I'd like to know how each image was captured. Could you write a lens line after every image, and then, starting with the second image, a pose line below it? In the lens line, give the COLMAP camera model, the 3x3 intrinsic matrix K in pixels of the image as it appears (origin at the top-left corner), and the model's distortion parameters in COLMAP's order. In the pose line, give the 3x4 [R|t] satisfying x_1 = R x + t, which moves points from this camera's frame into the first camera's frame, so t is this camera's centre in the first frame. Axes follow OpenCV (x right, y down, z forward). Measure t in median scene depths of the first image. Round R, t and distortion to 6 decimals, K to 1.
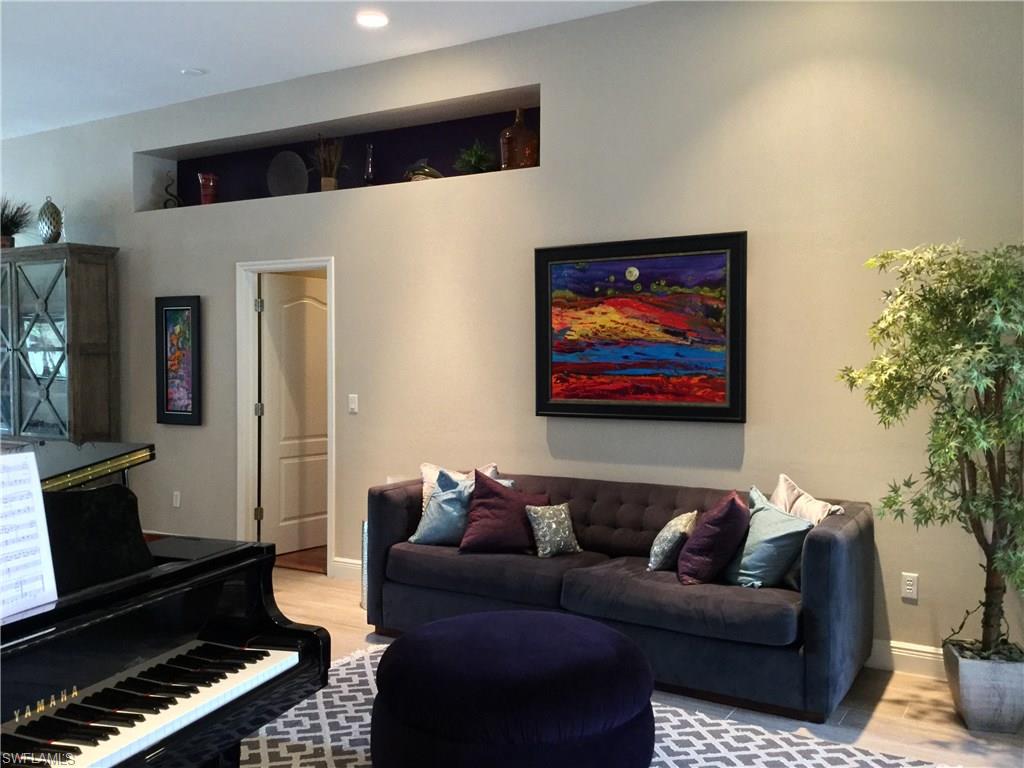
lens RADIAL K [[918.2, 0, 512.0], [0, 918.2, 384.0], [0, 0, 1]] dist [0.112021, -0.198448]
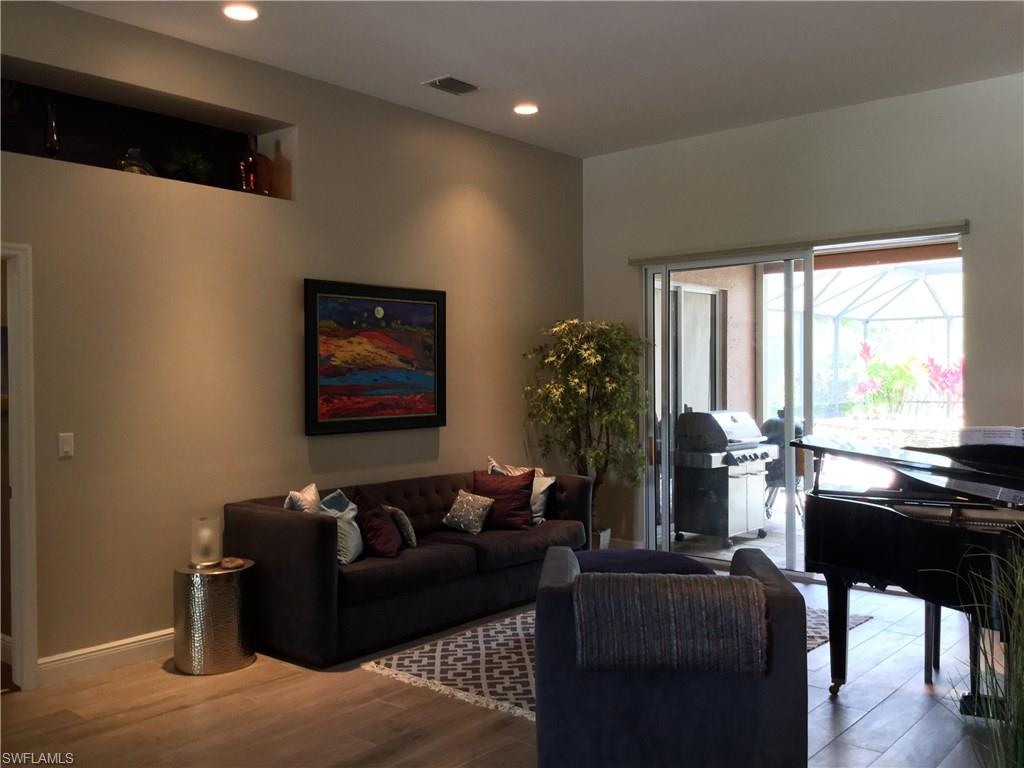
lens RADIAL K [[918.2, 0, 512.0], [0, 918.2, 384.0], [0, 0, 1]] dist [0.112021, -0.198448]
pose [[0.159961, -0.011448, 0.987057, -1.039303], [0.034990, 0.999370, 0.005921, -0.024824], [-0.986503, 0.033590, 0.160261, 0.621890]]
